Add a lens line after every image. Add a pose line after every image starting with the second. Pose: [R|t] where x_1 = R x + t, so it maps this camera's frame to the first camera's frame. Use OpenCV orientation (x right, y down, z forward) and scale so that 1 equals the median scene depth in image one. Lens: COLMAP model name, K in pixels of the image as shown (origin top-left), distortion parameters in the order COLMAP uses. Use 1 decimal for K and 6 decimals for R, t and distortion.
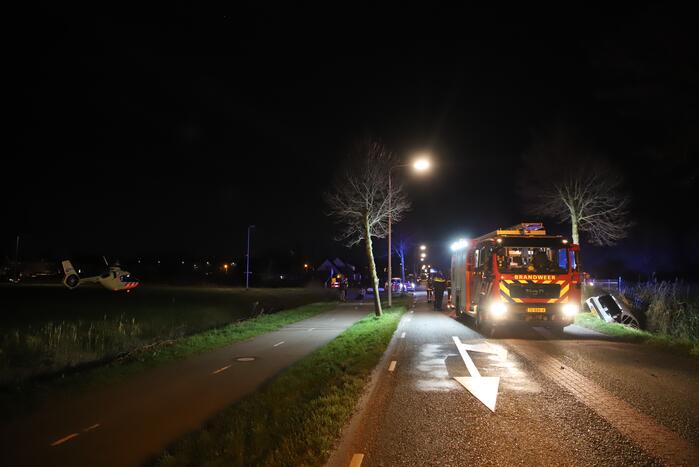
lens RADIAL K [[495.0, 0, 349.5], [0, 495.0, 233.5], [0, 0, 1]] dist [-0.189158, 0.210358]
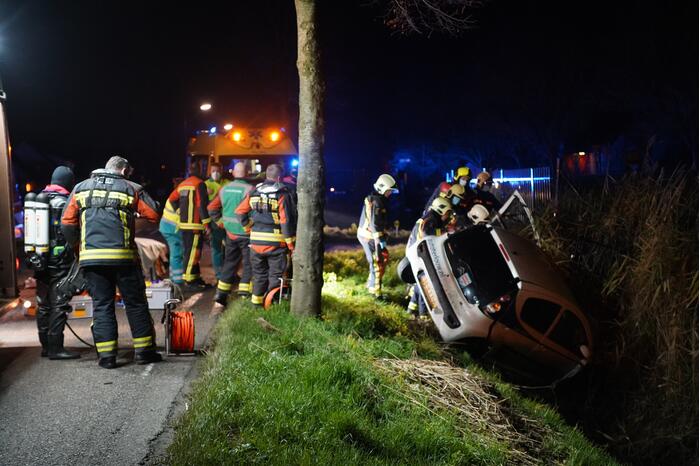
lens RADIAL K [[1050.2, 0, 350.0], [0, 1050.2, 233.0], [0, 0, 1]] dist [0.157047, -0.088542]
pose [[0.978575, -0.056773, 0.197907, 0.380787], [0.028710, 0.989467, 0.141884, 0.048677], [-0.203878, -0.133162, 0.969898, 0.463479]]
